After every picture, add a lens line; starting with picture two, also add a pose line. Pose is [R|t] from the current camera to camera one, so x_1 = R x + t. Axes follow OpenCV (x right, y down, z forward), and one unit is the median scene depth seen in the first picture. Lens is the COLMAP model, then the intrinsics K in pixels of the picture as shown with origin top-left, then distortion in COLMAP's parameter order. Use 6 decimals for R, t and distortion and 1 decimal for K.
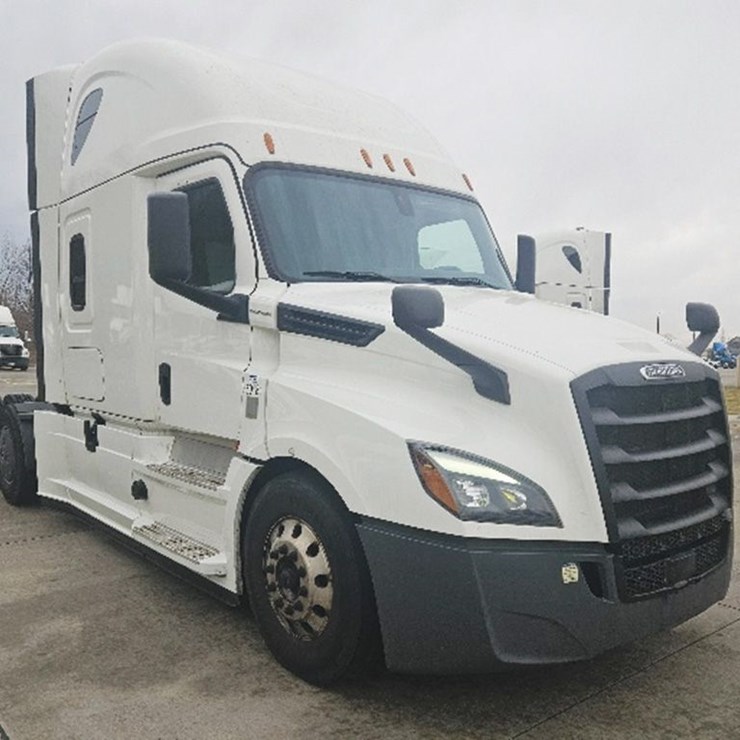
lens RADIAL K [[767.2, 0, 370.0], [0, 767.2, 370.0], [0, 0, 1]] dist [0.004026, -0.011906]
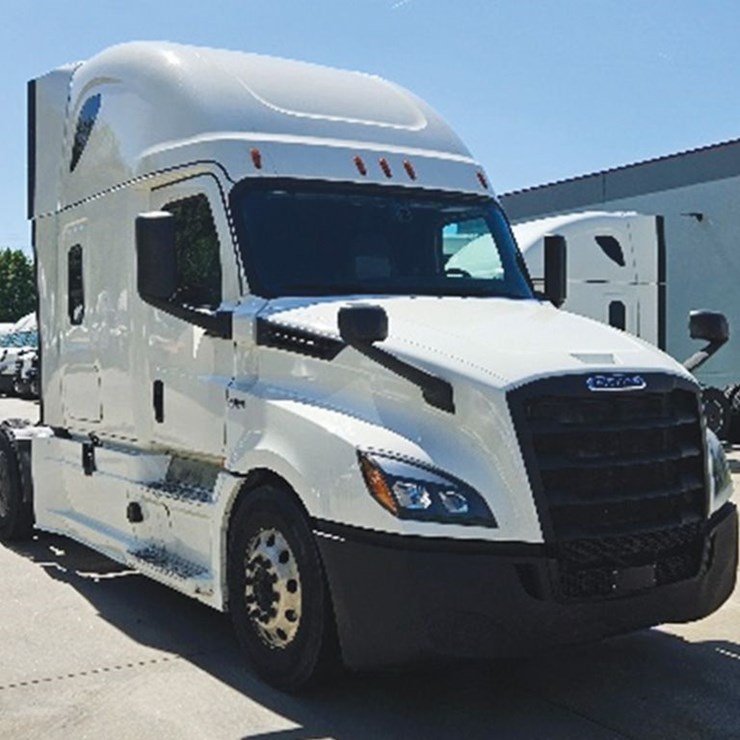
lens RADIAL K [[1171.9, 0, 370.0], [0, 1171.9, 370.0], [0, 0, 1]] dist [0.000272, 0.033410]
pose [[0.990699, -0.006108, -0.135931, 0.237955], [0.002398, 0.999621, -0.027441, 0.023688], [0.136047, 0.026859, 0.990338, -0.516607]]
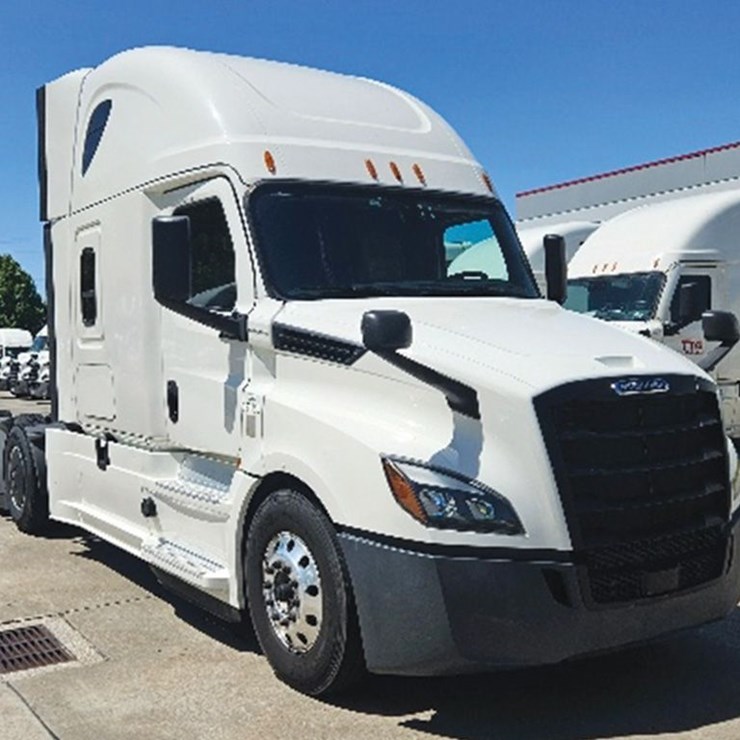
lens RADIAL K [[1025.3, 0, 370.0], [0, 1025.3, 370.0], [0, 0, 1]] dist [0.017454, 0.007870]
pose [[0.993853, -0.009905, -0.110267, 0.155860], [0.009060, 0.999926, -0.008165, -0.010870], [0.110340, 0.007116, 0.993868, -0.339233]]
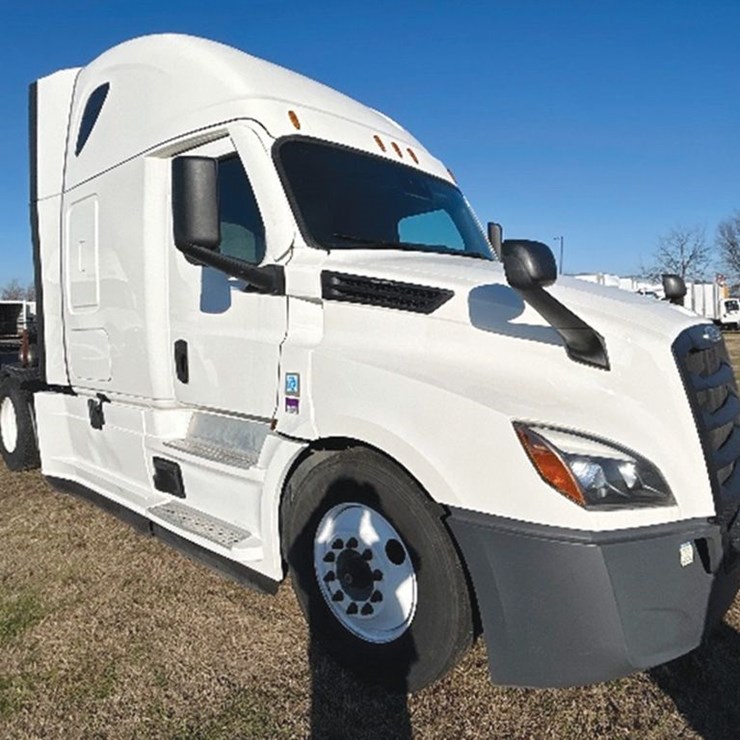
lens RADIAL K [[512.1, 0, 371.3], [0, 512.1, 324.3], [0, 0, 1]] dist [-0.056186, 0.070786]
pose [[0.984401, -0.019365, 0.174869, -0.166618], [0.027191, 0.998728, -0.042473, 0.005689], [-0.173824, 0.046566, 0.983675, 0.371018]]
